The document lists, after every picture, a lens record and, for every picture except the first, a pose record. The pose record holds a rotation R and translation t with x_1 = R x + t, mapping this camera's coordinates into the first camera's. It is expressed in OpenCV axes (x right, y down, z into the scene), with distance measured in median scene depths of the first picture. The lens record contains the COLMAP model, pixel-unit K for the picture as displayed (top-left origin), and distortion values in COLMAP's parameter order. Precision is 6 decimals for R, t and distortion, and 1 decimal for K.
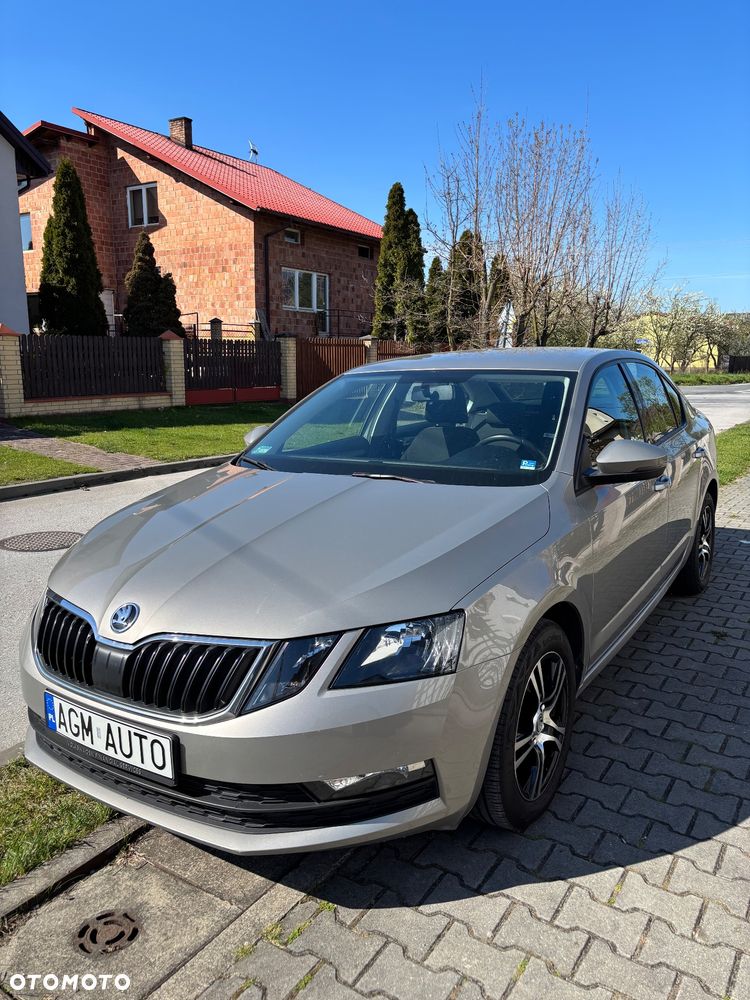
lens RADIAL K [[754.0, 0, 375.1], [0, 754.0, 492.6], [0, 0, 1]] dist [0.046680, -0.049359]
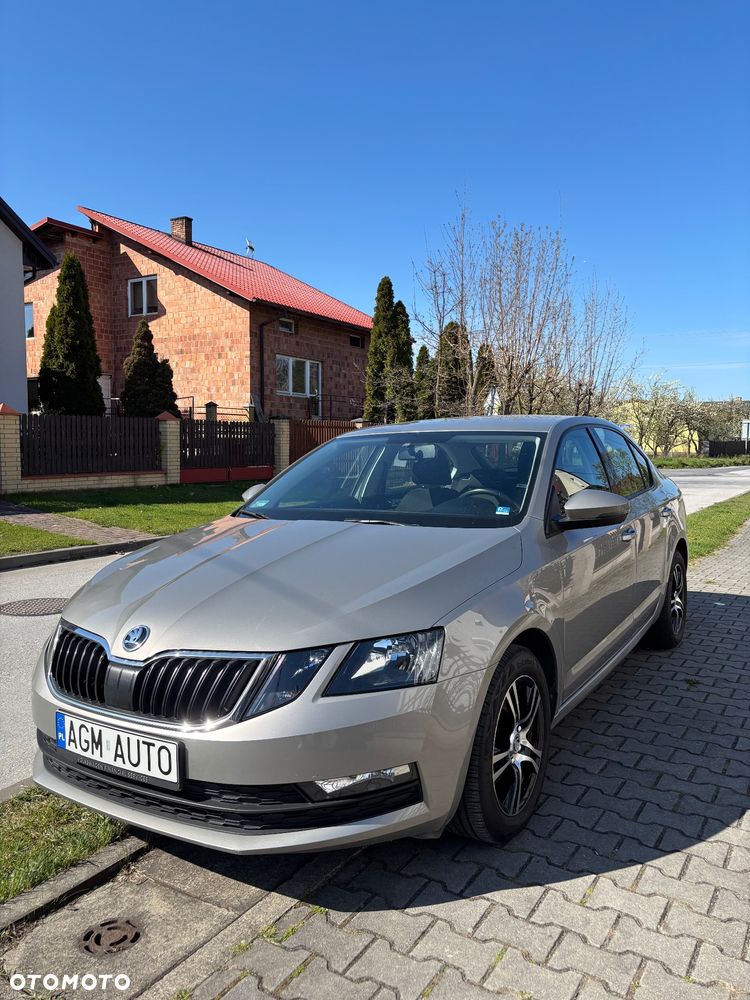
lens RADIAL K [[754.0, 0, 387.8], [0, 754.0, 490.9], [0, 0, 1]] dist [0.046680, -0.049359]
pose [[0.999600, -0.001748, 0.028218, 0.003988], [0.004965, 0.993432, -0.114318, 0.076635], [-0.027833, 0.114412, 0.993043, -0.119625]]
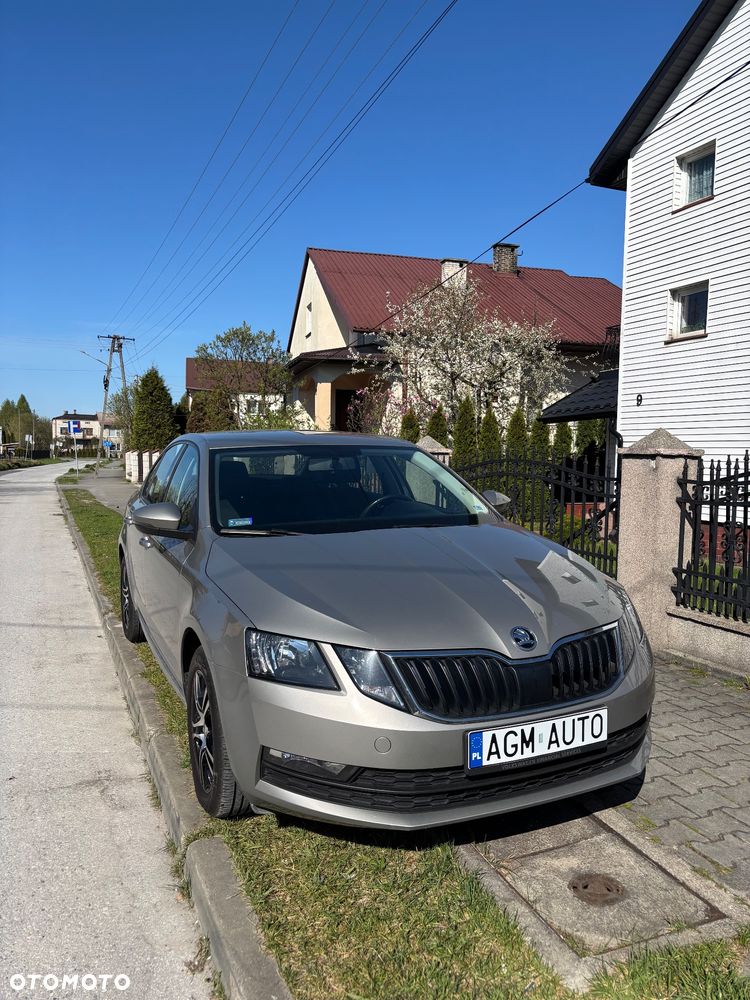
lens RADIAL K [[754.0, 0, 385.6], [0, 754.0, 501.1], [0, 0, 1]] dist [0.046680, -0.049359]
pose [[0.543425, -0.059724, 0.837330, -1.357808], [0.145165, 0.989125, -0.023661, -0.049149], [-0.826811, 0.134409, 0.546185, 0.476826]]
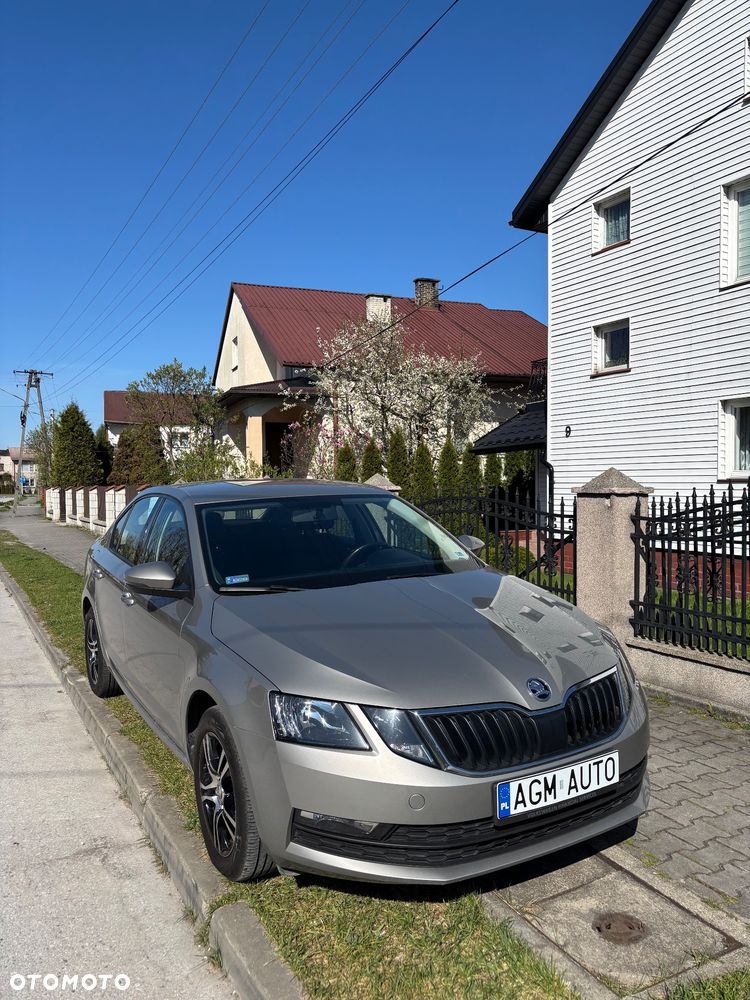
lens RADIAL K [[754.0, 0, 372.4], [0, 754.0, 494.7], [0, 0, 1]] dist [0.046680, -0.049359]
pose [[0.467737, -0.035504, 0.883154, -1.472385], [0.175965, 0.982932, -0.053680, -0.123589], [-0.866174, 0.180512, 0.466001, 0.568678]]
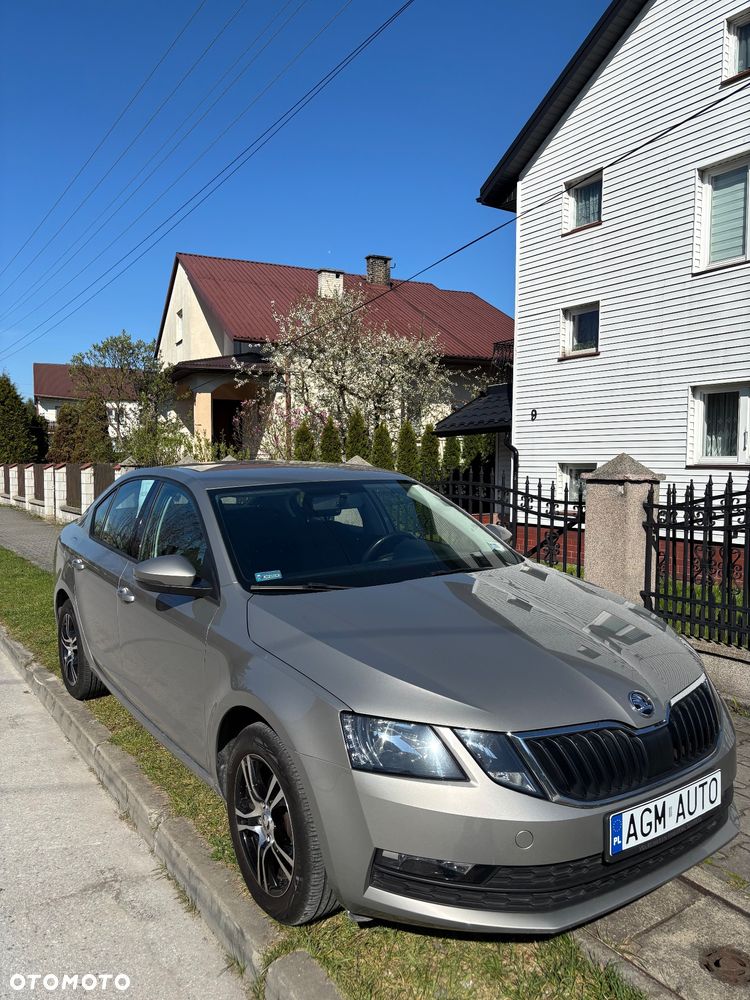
lens RADIAL K [[754.0, 0, 375.0], [0, 754.0, 495.9], [0, 0, 1]] dist [0.046680, -0.049359]
pose [[0.389706, -0.056243, 0.919220, -1.415934], [0.169286, 0.985500, -0.011471, -0.179908], [-0.905247, 0.160081, 0.393577, 0.823504]]
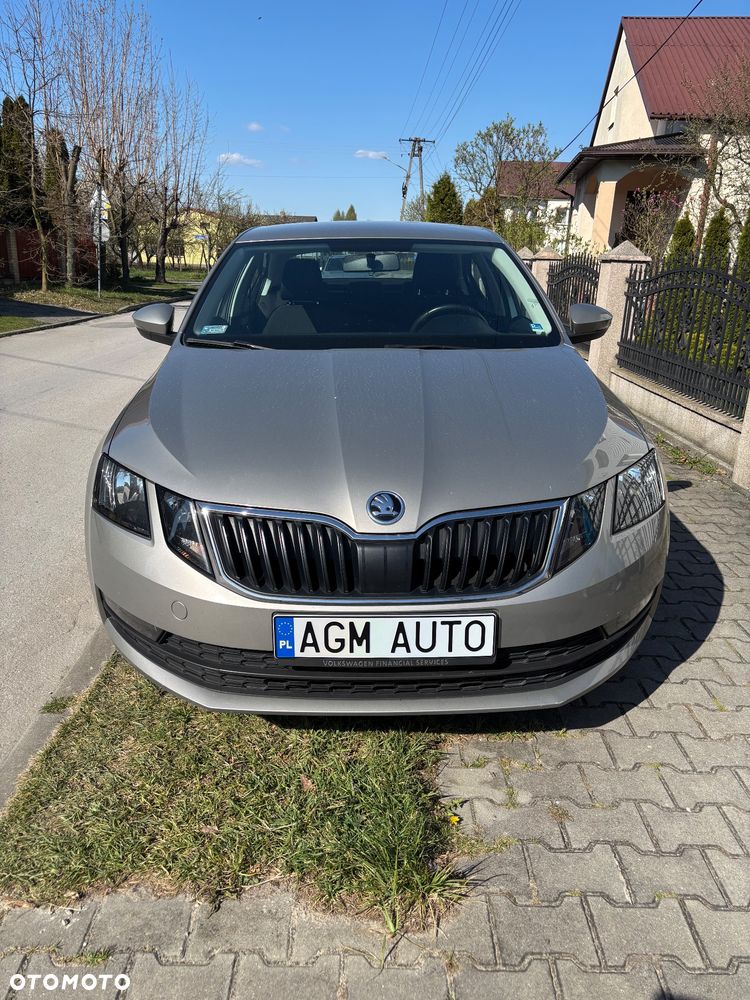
lens RADIAL K [[754.0, 0, 397.4], [0, 754.0, 477.3], [0, 0, 1]] dist [0.046680, -0.049359]
pose [[0.824883, -0.143687, 0.546738, -0.751711], [0.081064, 0.987228, 0.137146, 0.011007], [-0.559461, -0.068809, 0.825996, 0.254579]]
